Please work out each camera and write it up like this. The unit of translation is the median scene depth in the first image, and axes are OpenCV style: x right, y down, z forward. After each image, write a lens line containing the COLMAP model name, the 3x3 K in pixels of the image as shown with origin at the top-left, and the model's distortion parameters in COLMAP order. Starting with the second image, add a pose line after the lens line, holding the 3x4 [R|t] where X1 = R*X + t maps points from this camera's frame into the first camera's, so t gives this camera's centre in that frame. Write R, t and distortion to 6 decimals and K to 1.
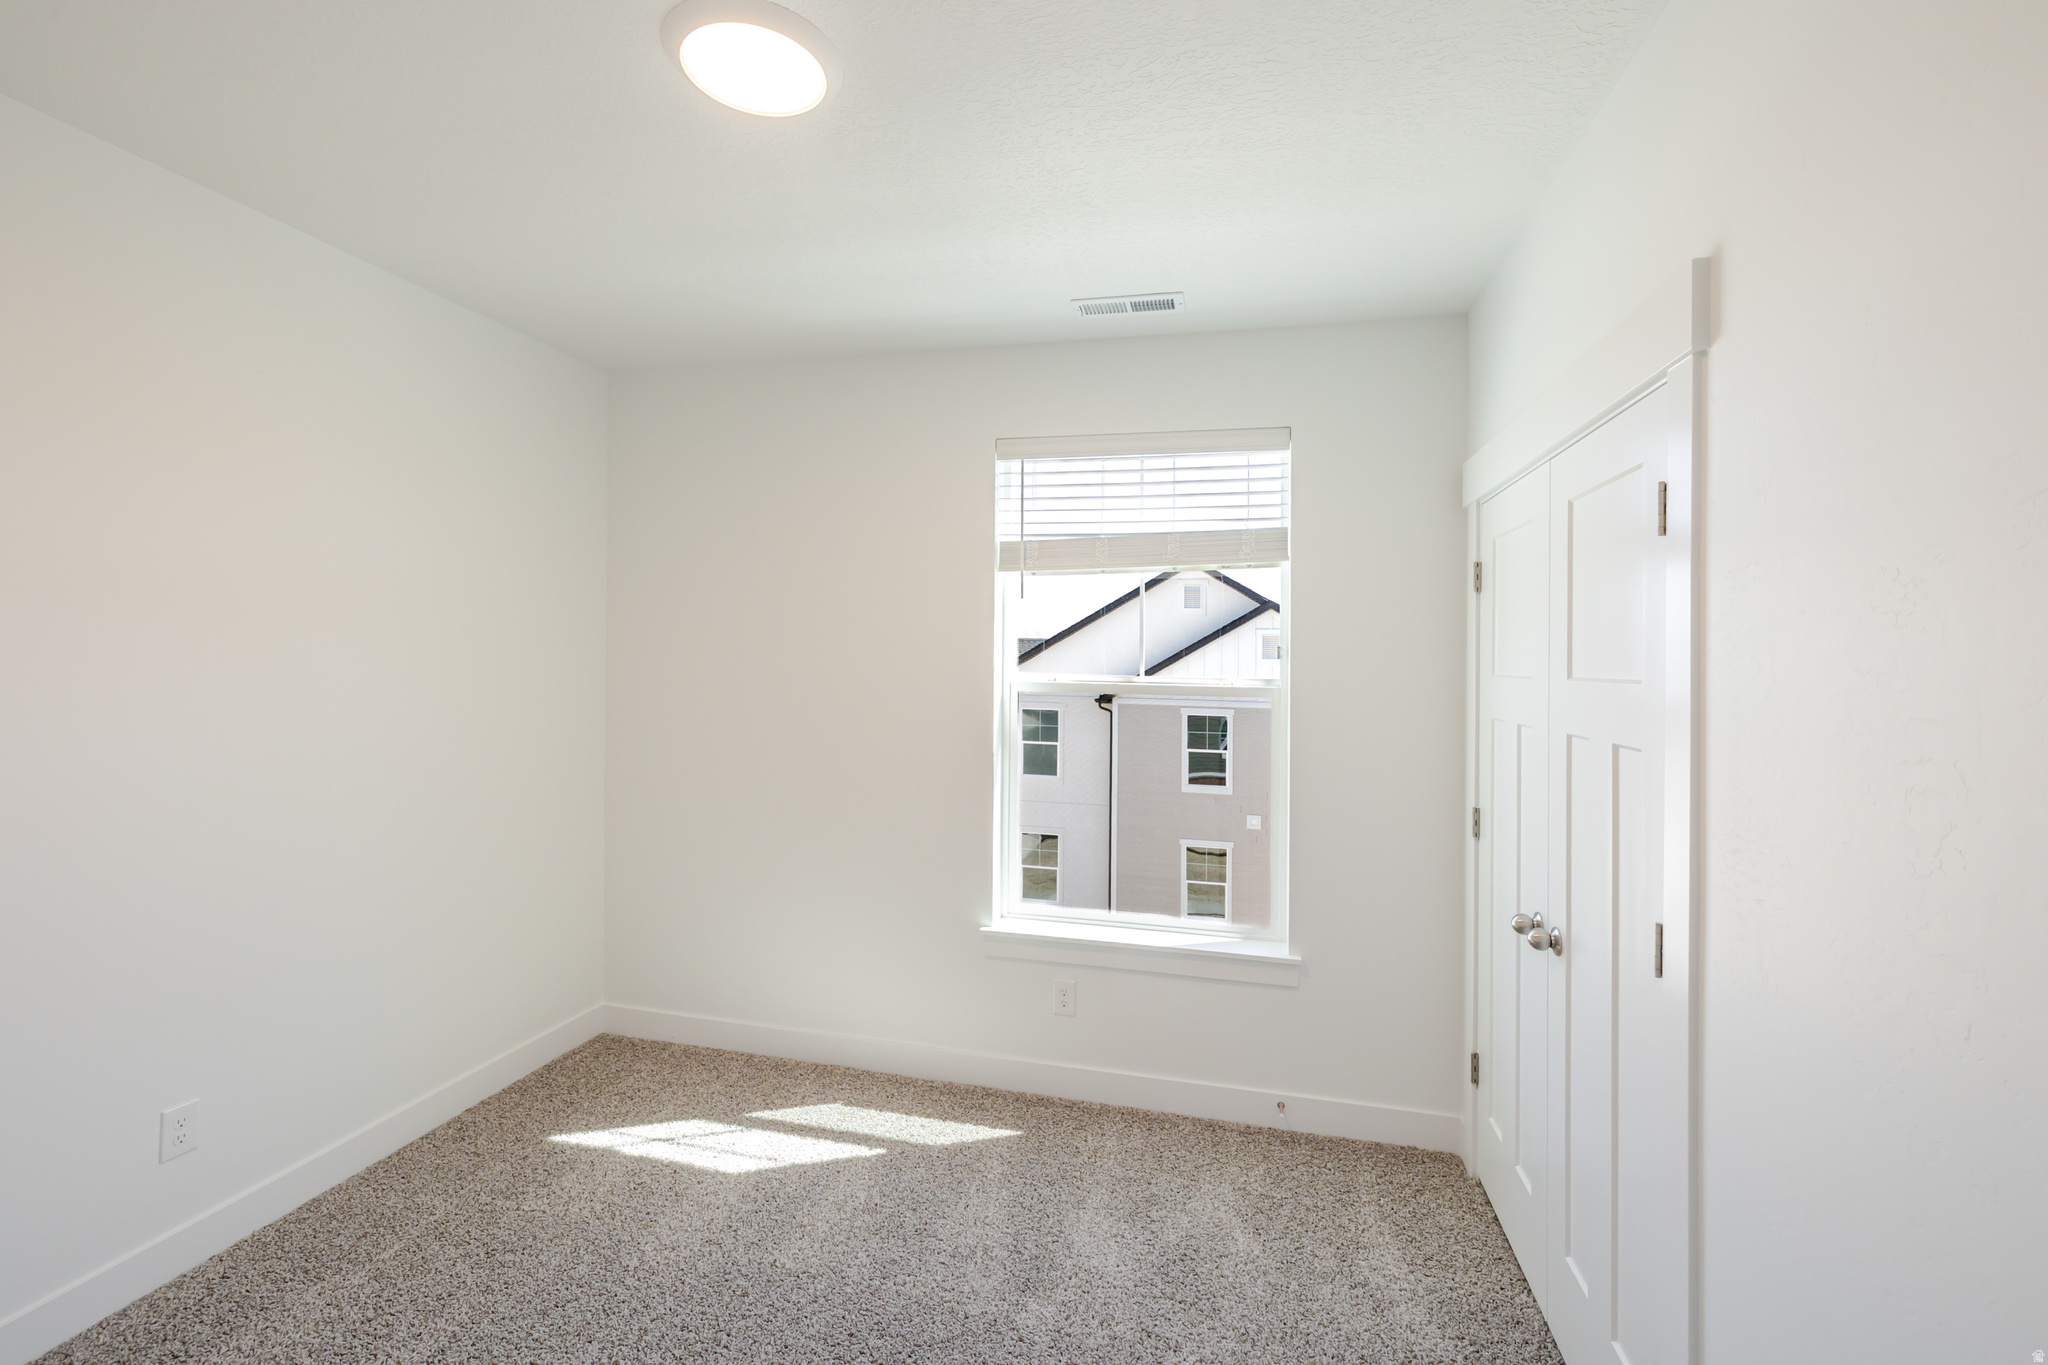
lens RADIAL K [[885.6, 0, 1032.7], [0, 885.6, 655.8], [0, 0, 1]] dist [0.004601, 0.000815]
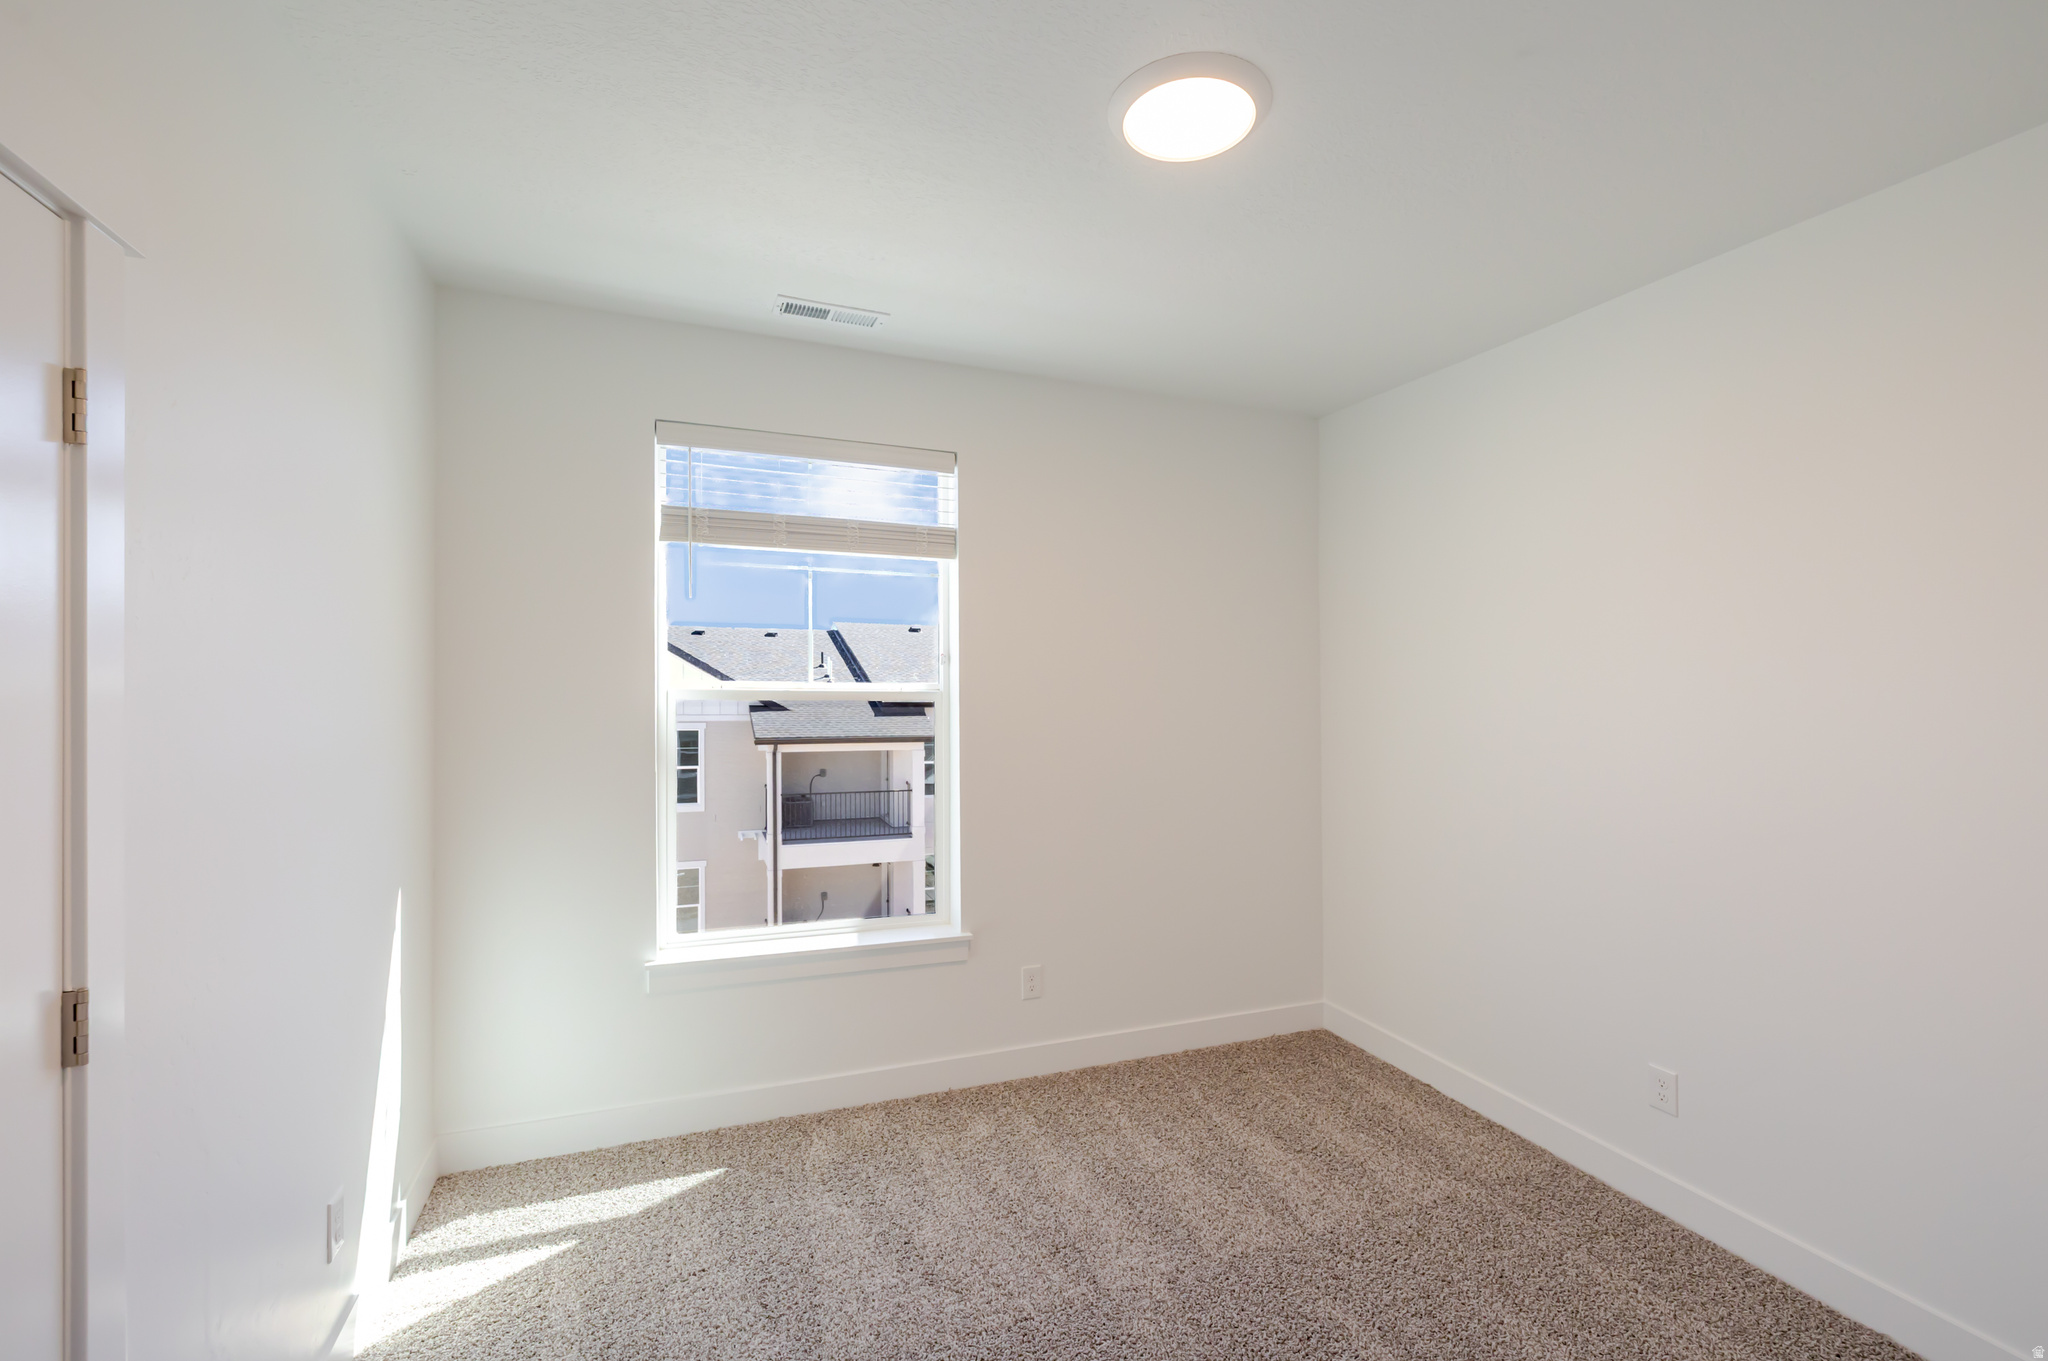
lens RADIAL K [[885.6, 0, 1007.6], [0, 885.6, 662.8], [0, 0, 1]] dist [0.004601, 0.000815]
pose [[0.831231, -0.005835, 0.555896, -0.270408], [0.002258, 0.999972, 0.007120, -0.006376], [-0.555922, -0.004663, 0.831221, 0.051713]]
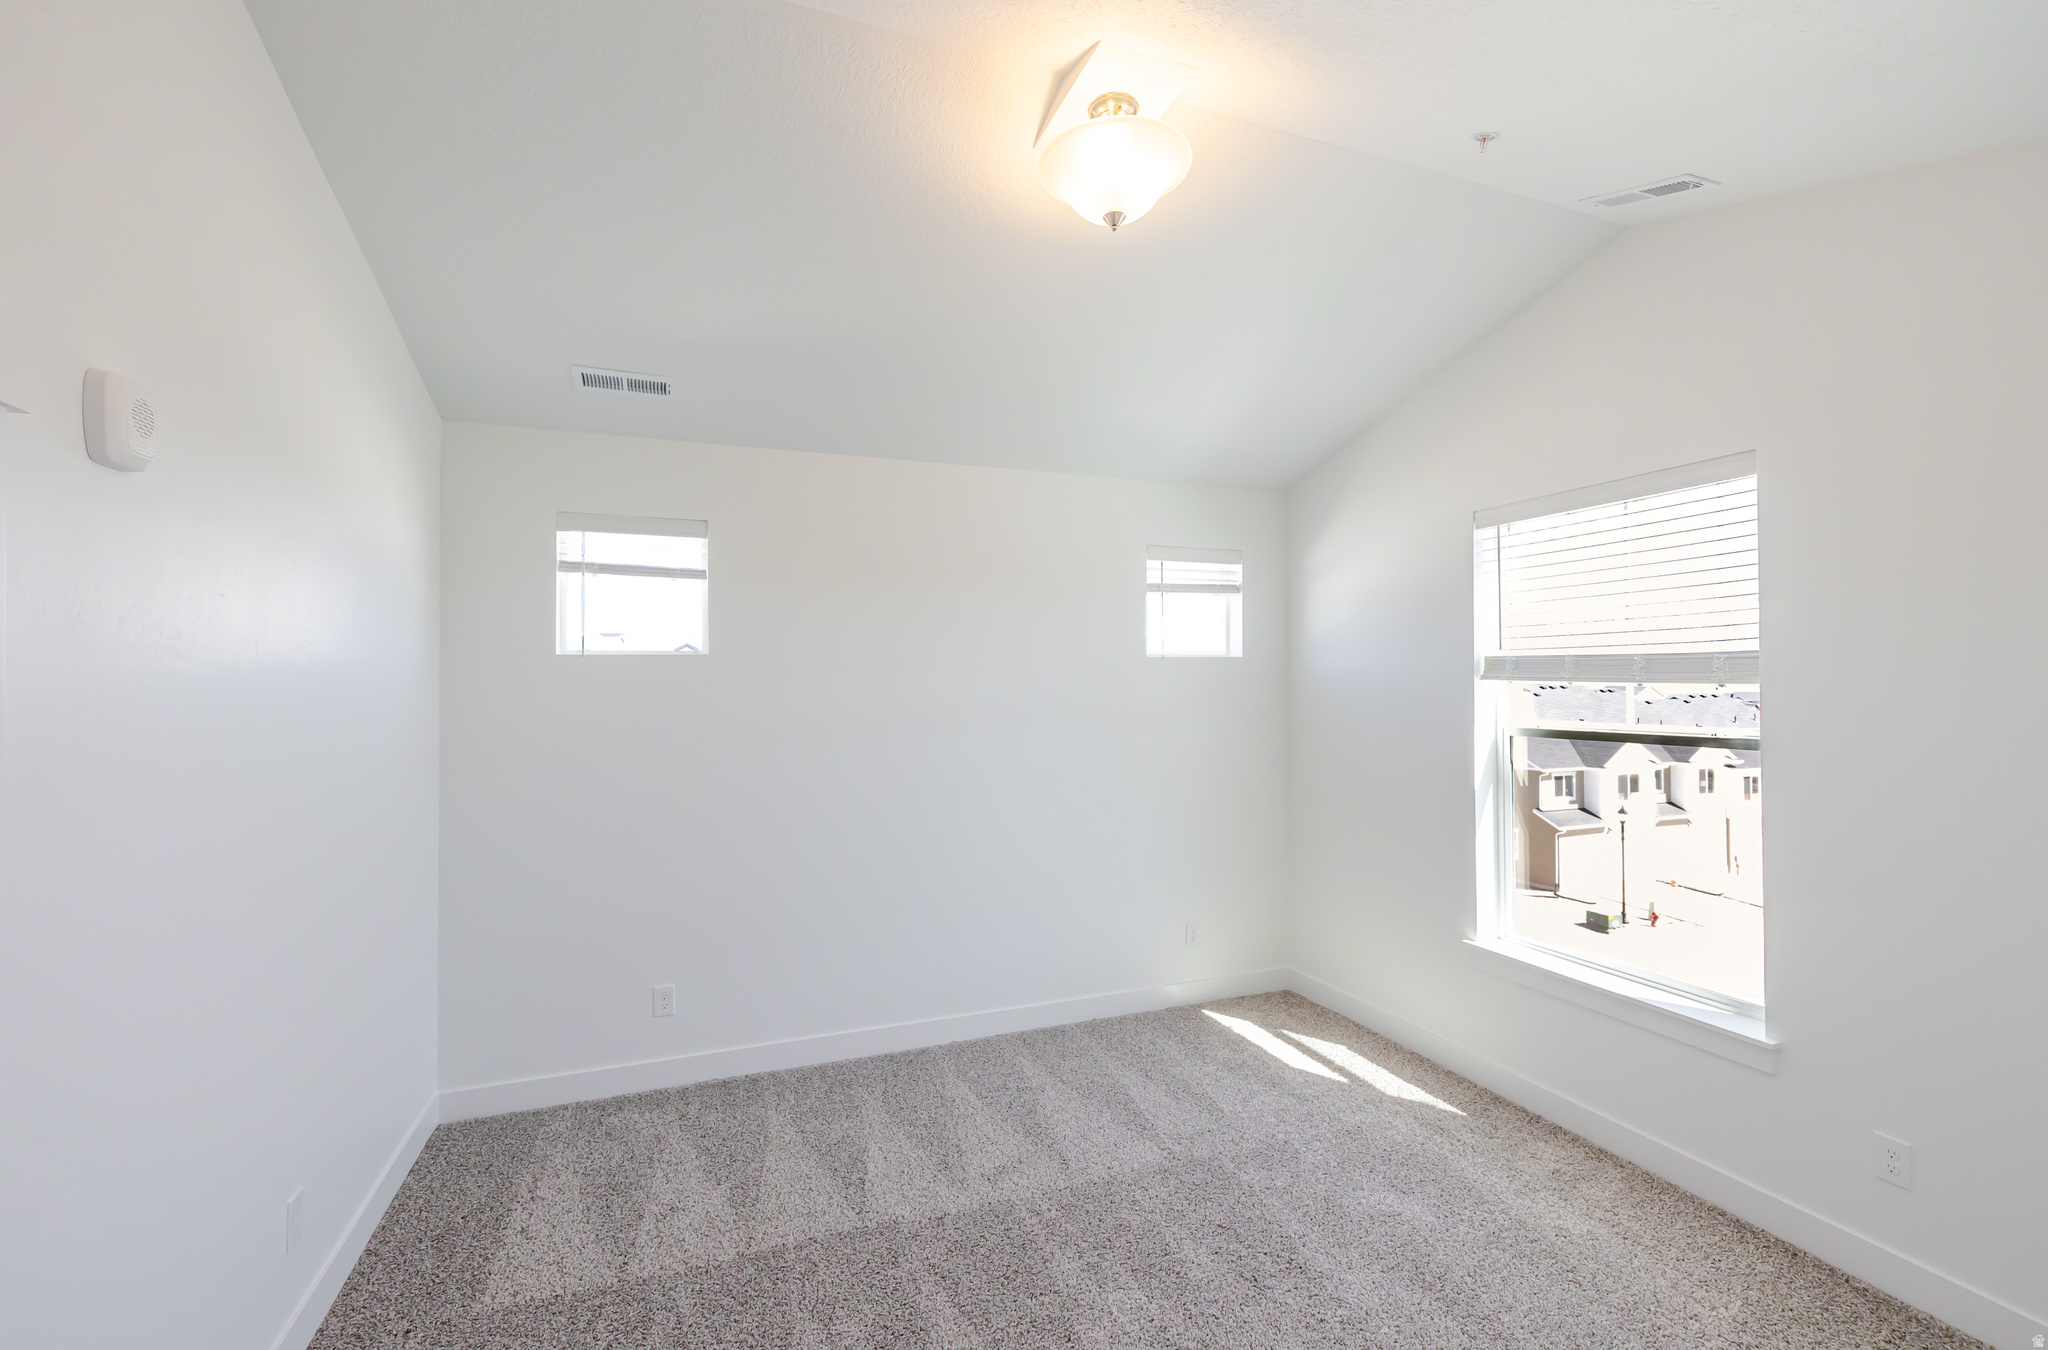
lens RADIAL K [[885.6, 0, 1014.0], [0, 885.6, 681.2], [0, 0, 1]] dist [0.004601, 0.000815]
pose [[0.560596, -0.017175, -0.827911, 0.610519], [-0.004979, 0.999697, -0.024110, 0.005251], [0.828075, 0.017638, 0.560340, -0.137090]]
